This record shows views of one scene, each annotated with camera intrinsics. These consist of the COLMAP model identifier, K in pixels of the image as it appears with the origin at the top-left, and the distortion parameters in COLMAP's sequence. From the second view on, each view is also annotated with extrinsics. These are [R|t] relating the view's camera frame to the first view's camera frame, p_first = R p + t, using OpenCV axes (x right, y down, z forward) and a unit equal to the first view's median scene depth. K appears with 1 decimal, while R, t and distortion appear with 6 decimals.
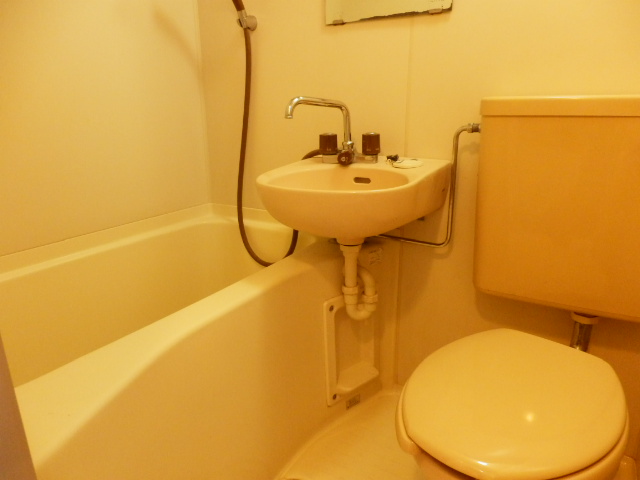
lens RADIAL K [[448.3, 0, 326.9], [0, 448.3, 235.6], [0, 0, 1]] dist [-0.006130, 0.017784]
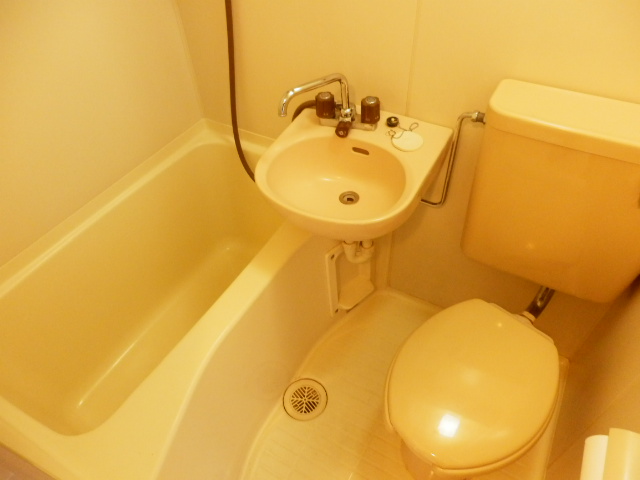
lens RADIAL K [[448.3, 0, 325.8], [0, 448.3, 242.7], [0, 0, 1]] dist [-0.006130, 0.017784]
pose [[0.999514, -0.028017, -0.013680, 0.009583], [0.031112, 0.867691, 0.496130, -0.399224], [-0.002030, -0.496314, 0.868141, 0.043488]]
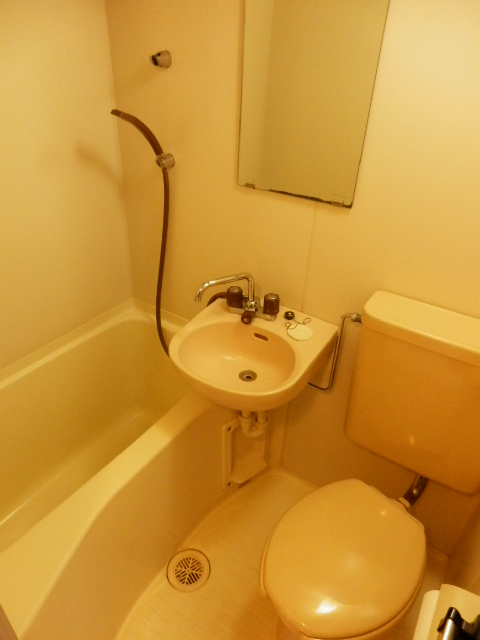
lens RADIAL K [[448.3, 0, 240.1], [0, 448.3, 322.2], [0, 0, 1]] dist [-0.006130, 0.017784]
pose [[0.997590, 0.067220, -0.017172, 0.038869], [-0.060061, 0.960634, 0.271248, -0.428457], [0.034729, -0.269563, 0.962356, -0.099288]]
